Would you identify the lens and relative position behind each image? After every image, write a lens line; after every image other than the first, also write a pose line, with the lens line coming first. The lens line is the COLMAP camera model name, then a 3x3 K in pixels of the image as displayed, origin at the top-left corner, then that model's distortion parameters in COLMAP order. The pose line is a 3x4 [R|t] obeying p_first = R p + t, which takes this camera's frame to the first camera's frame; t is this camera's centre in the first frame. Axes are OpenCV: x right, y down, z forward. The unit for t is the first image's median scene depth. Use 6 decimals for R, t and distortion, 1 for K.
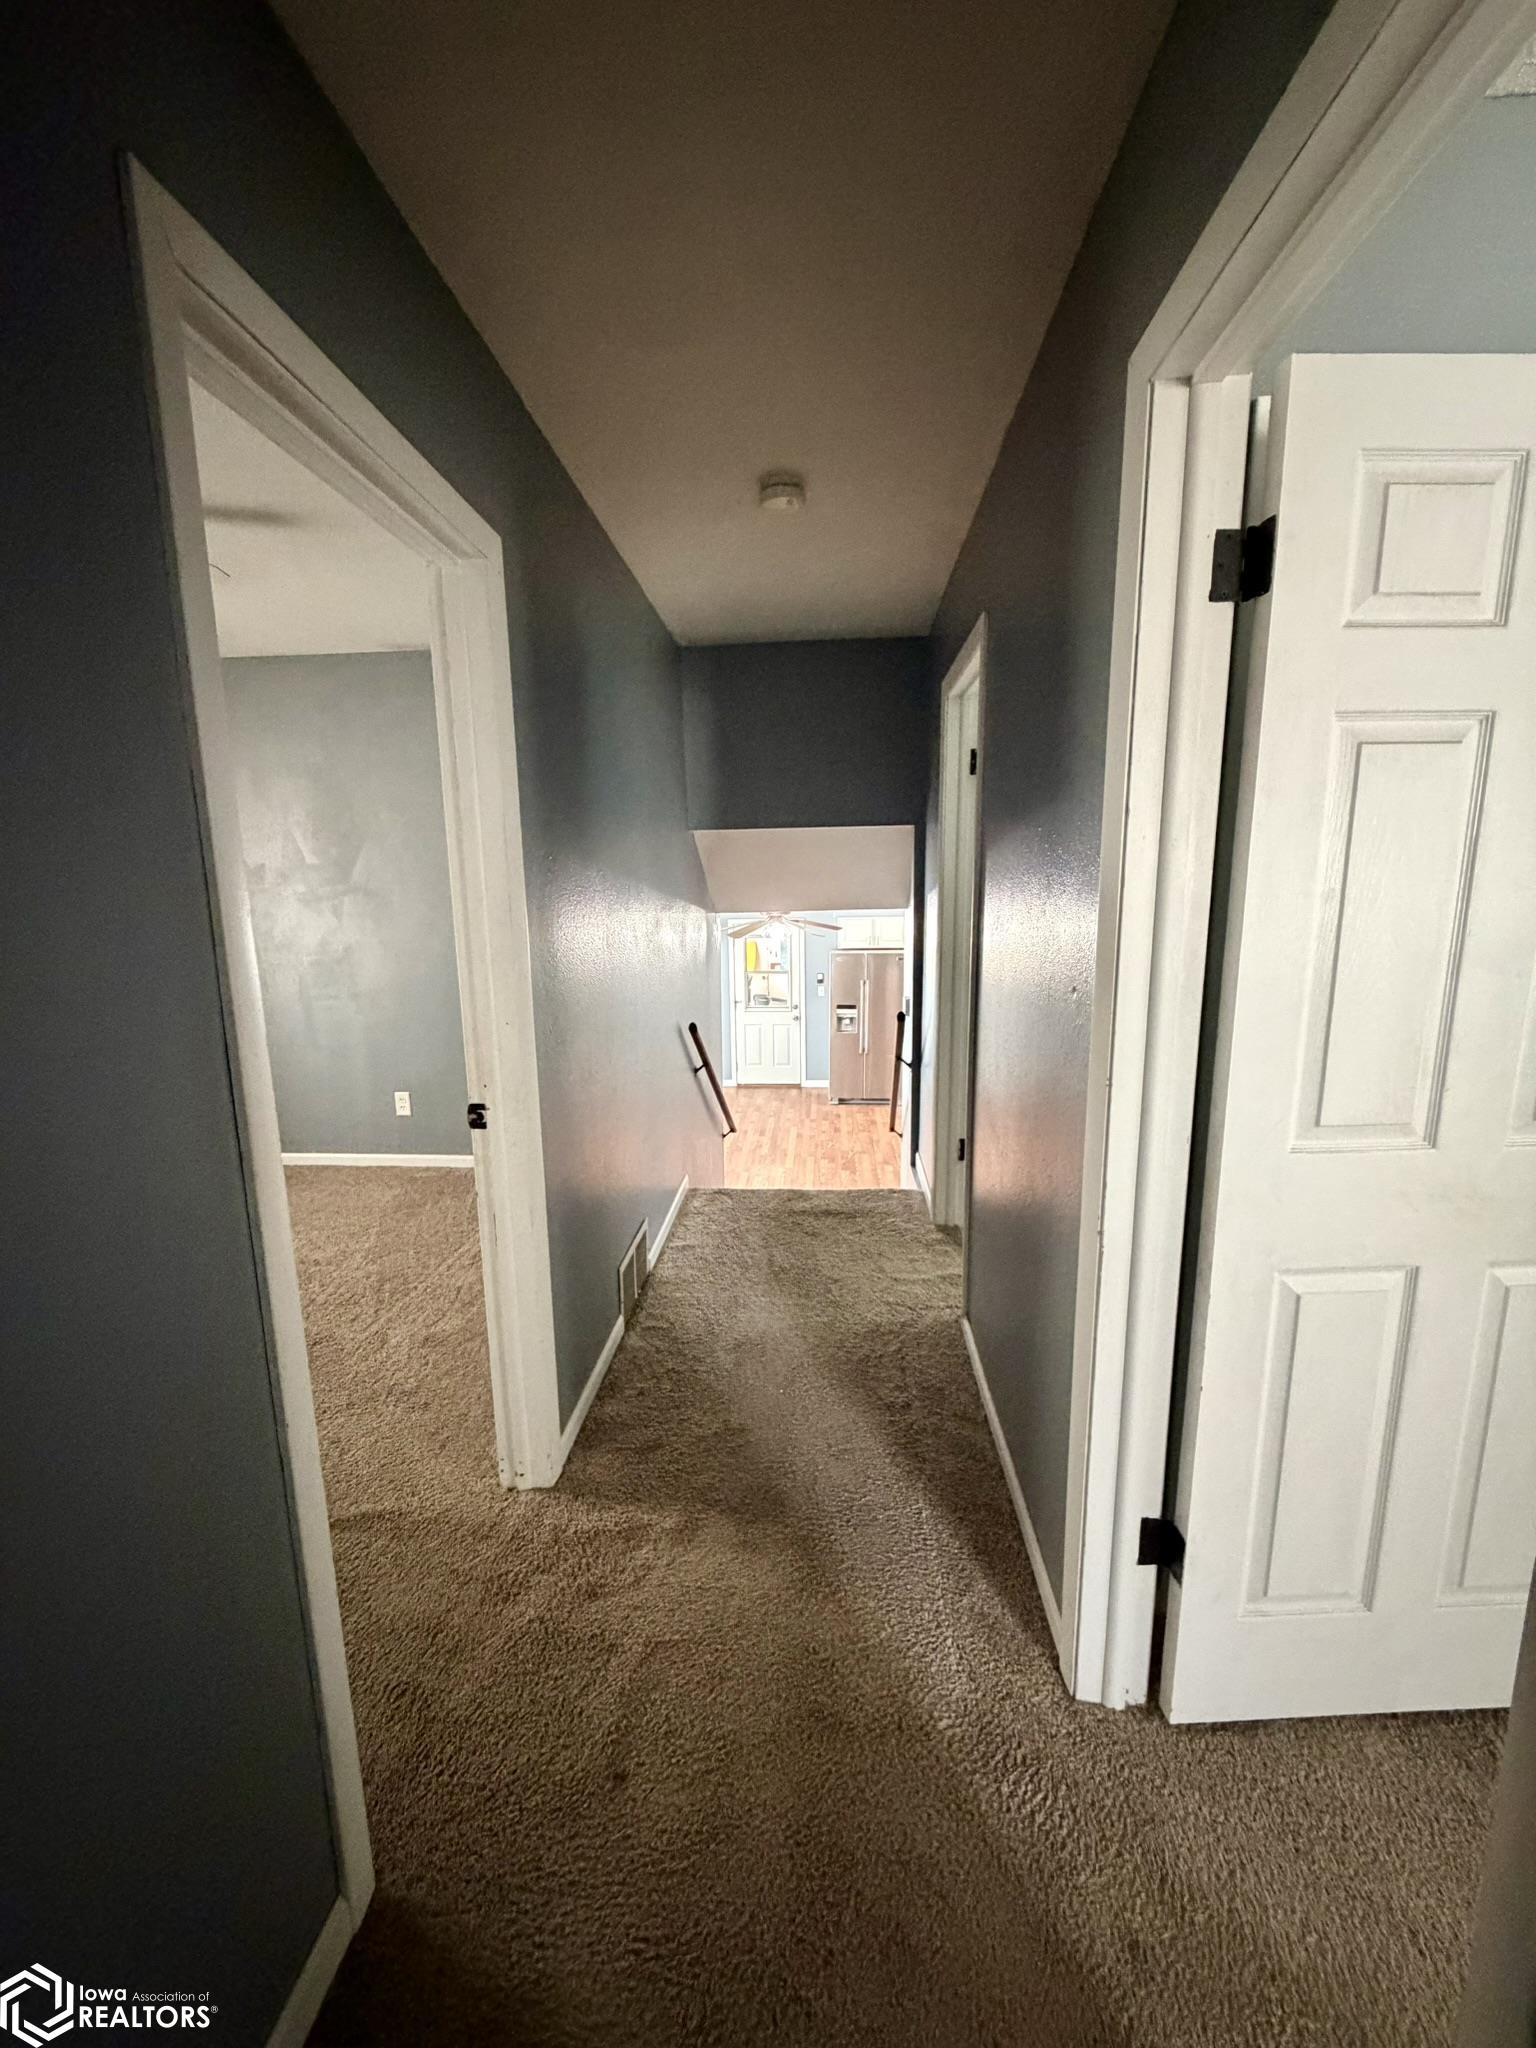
lens RADIAL K [[817.8, 0, 752.8], [0, 817.8, 1019.6], [0, 0, 1]] dist [-0.000498, -0.000045]
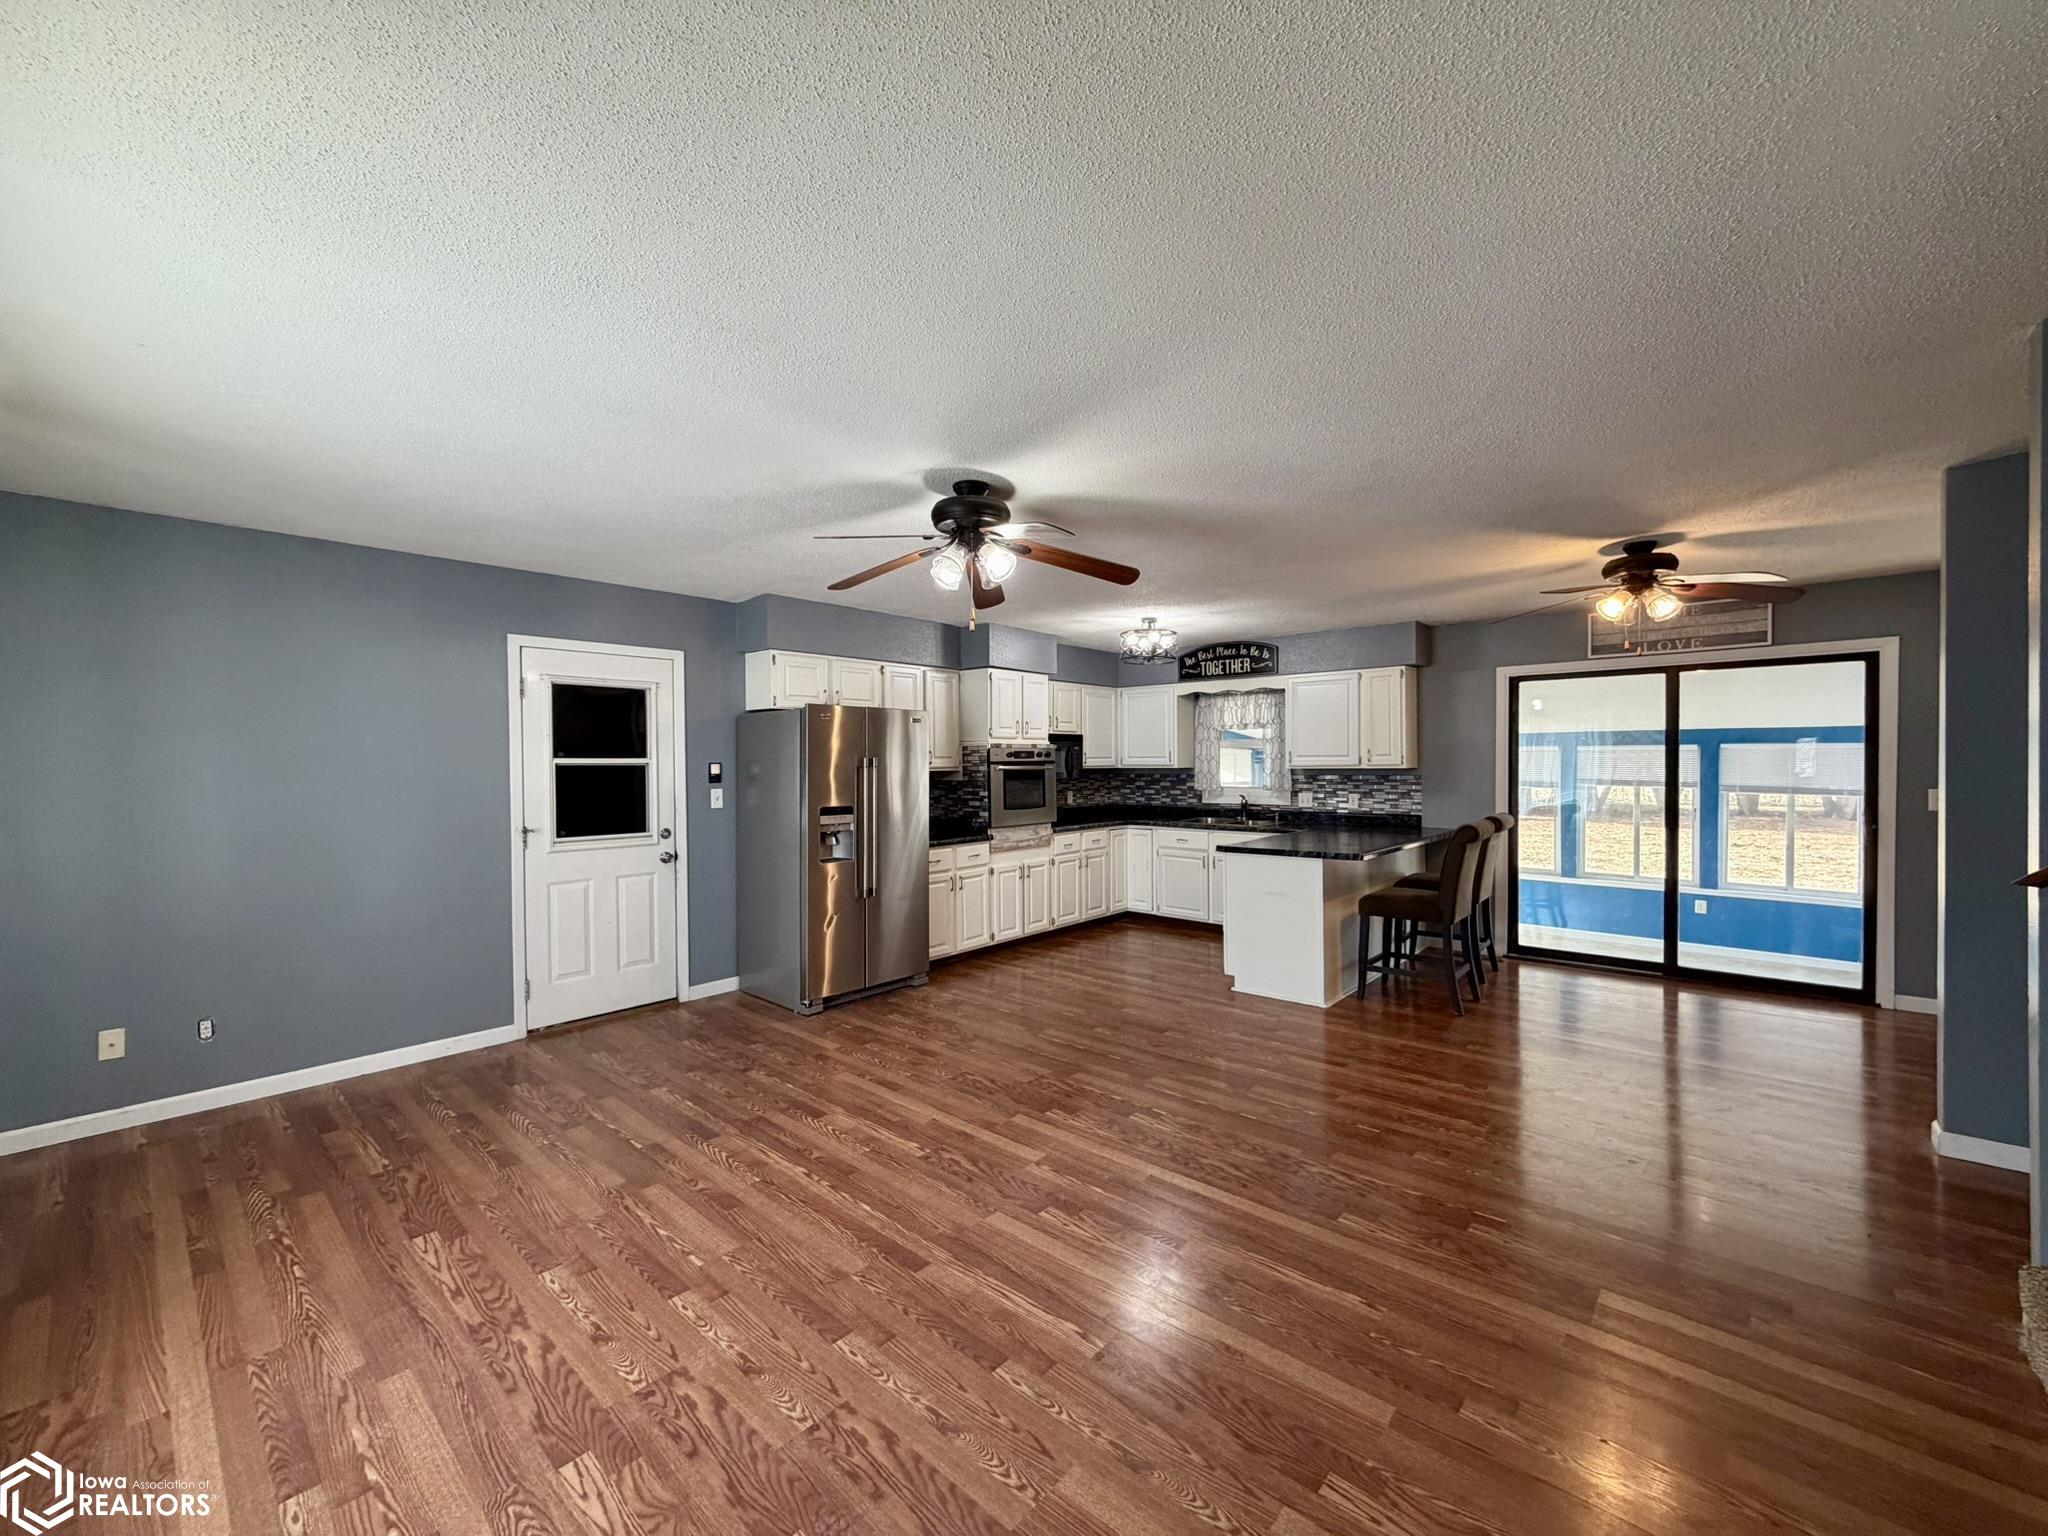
lens RADIAL K [[817.8, 0, 1018.1], [0, 817.8, 770.1], [0, 0, 1]] dist [-0.000498, -0.000045]
pose [[0.591843, 0.003027, 0.806048, -0.231650], [0.136894, 0.985089, -0.104214, 0.028258], [-0.794344, 0.172021, 0.582603, 0.606281]]
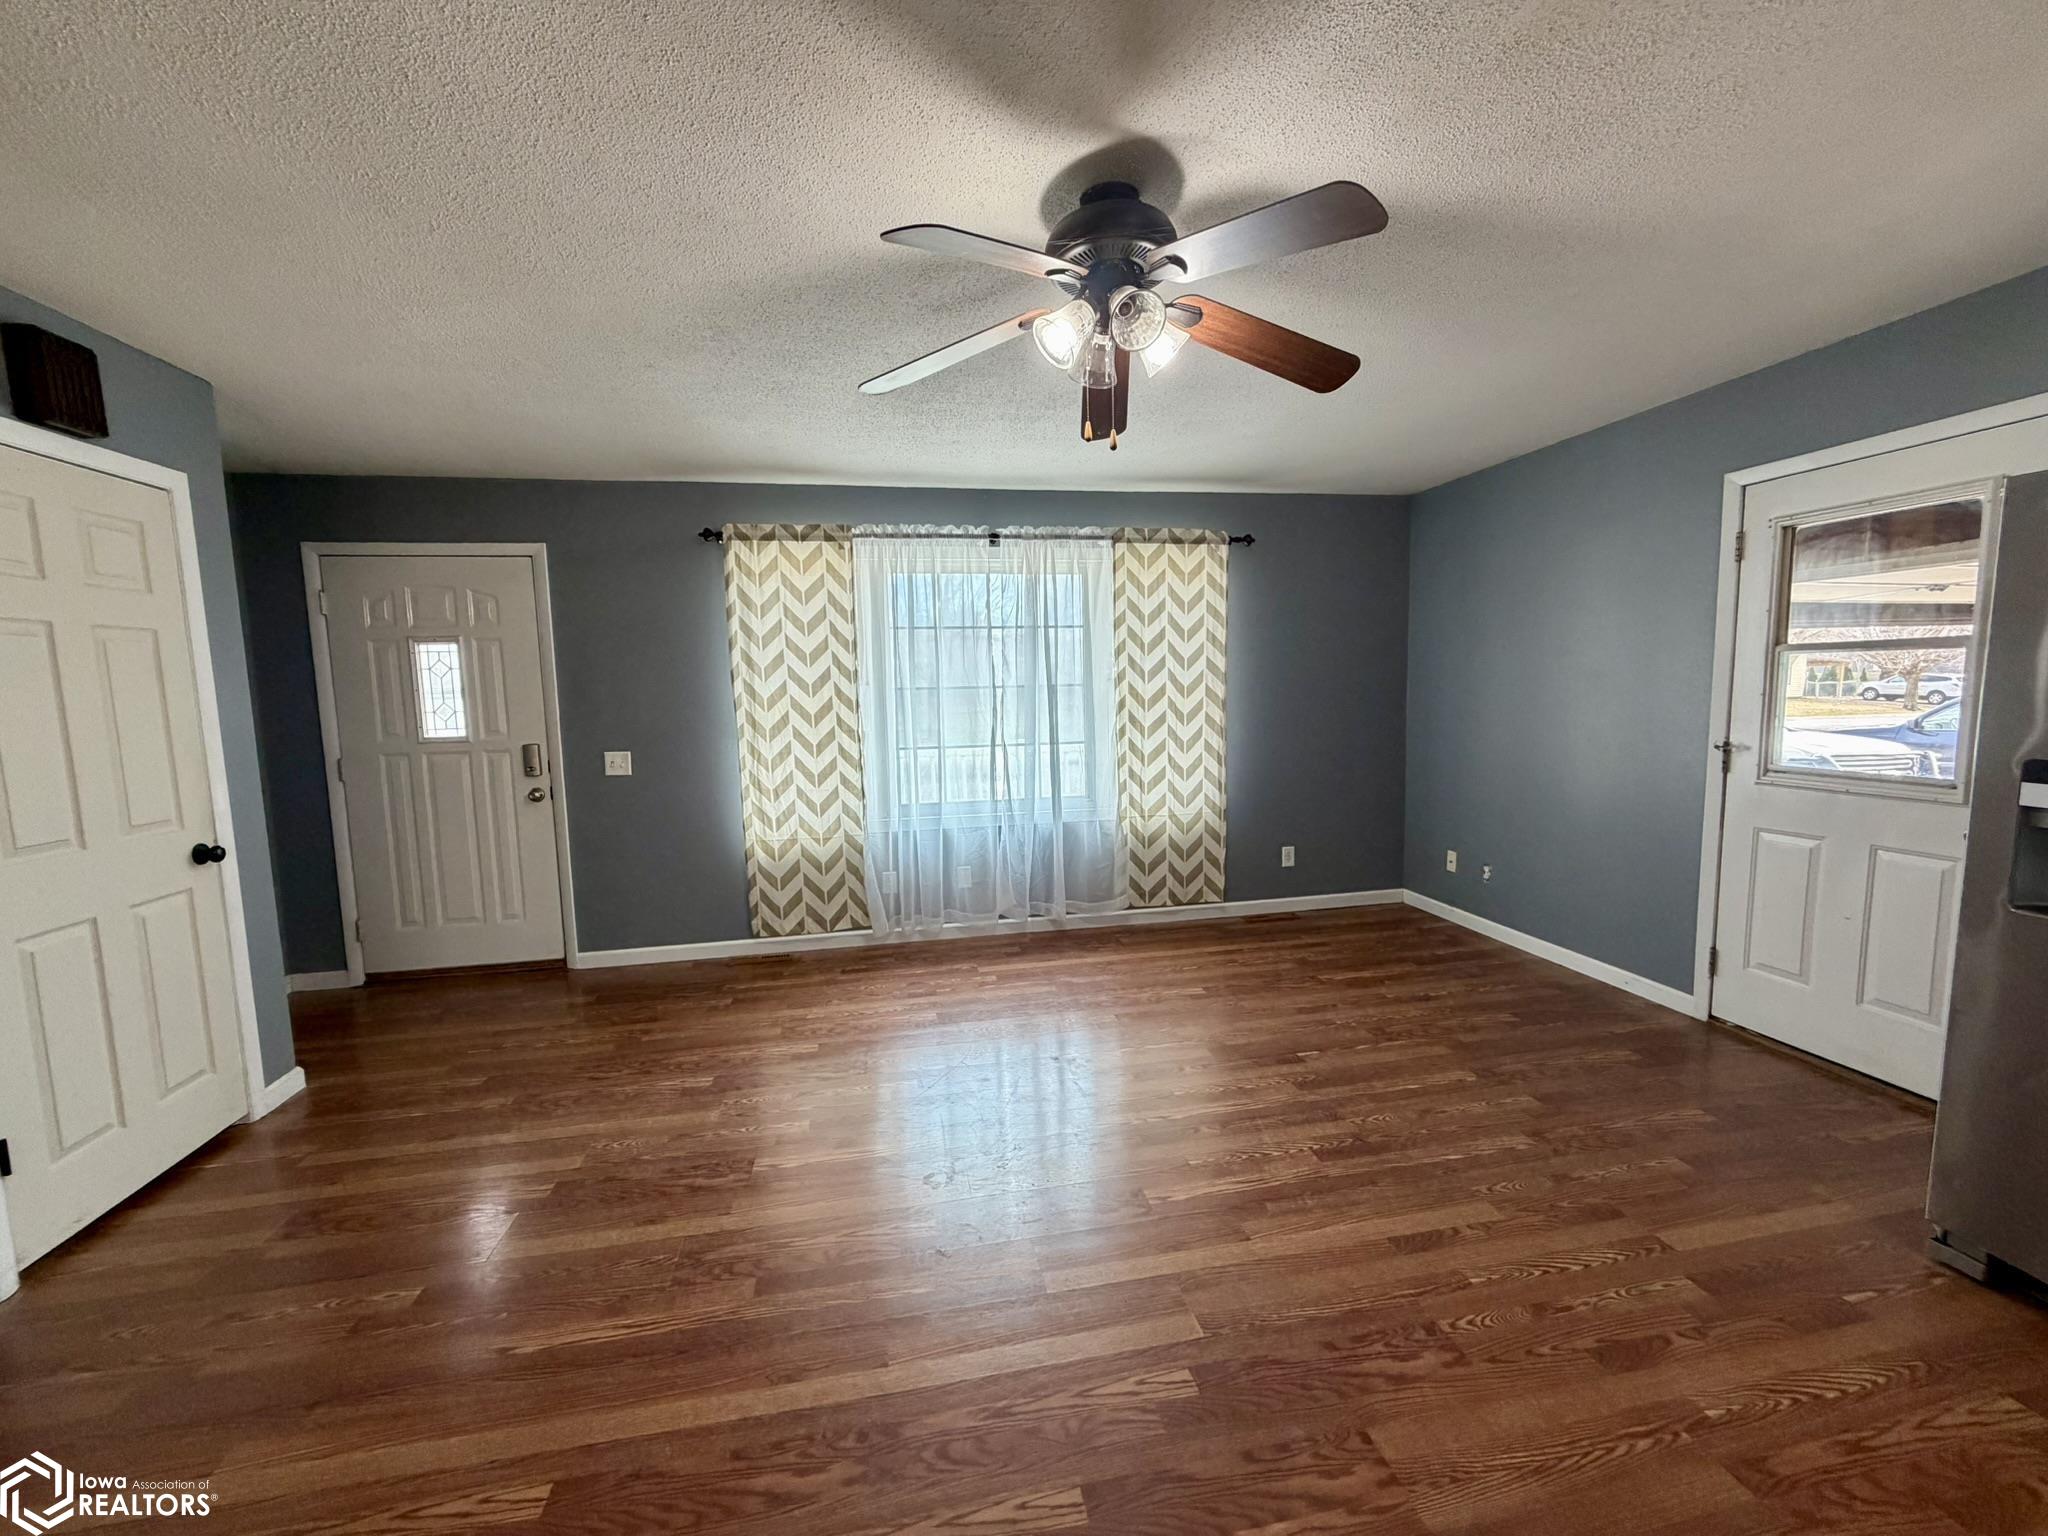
lens RADIAL K [[817.8, 0, 1012.2], [0, 817.8, 772.3], [0, 0, 1]] dist [-0.000498, -0.000045]
pose [[0.273596, 0.107911, -0.955772, 0.219806], [-0.146129, 0.986815, 0.069585, 0.005191], [0.950679, 0.120628, 0.285758, 0.731798]]
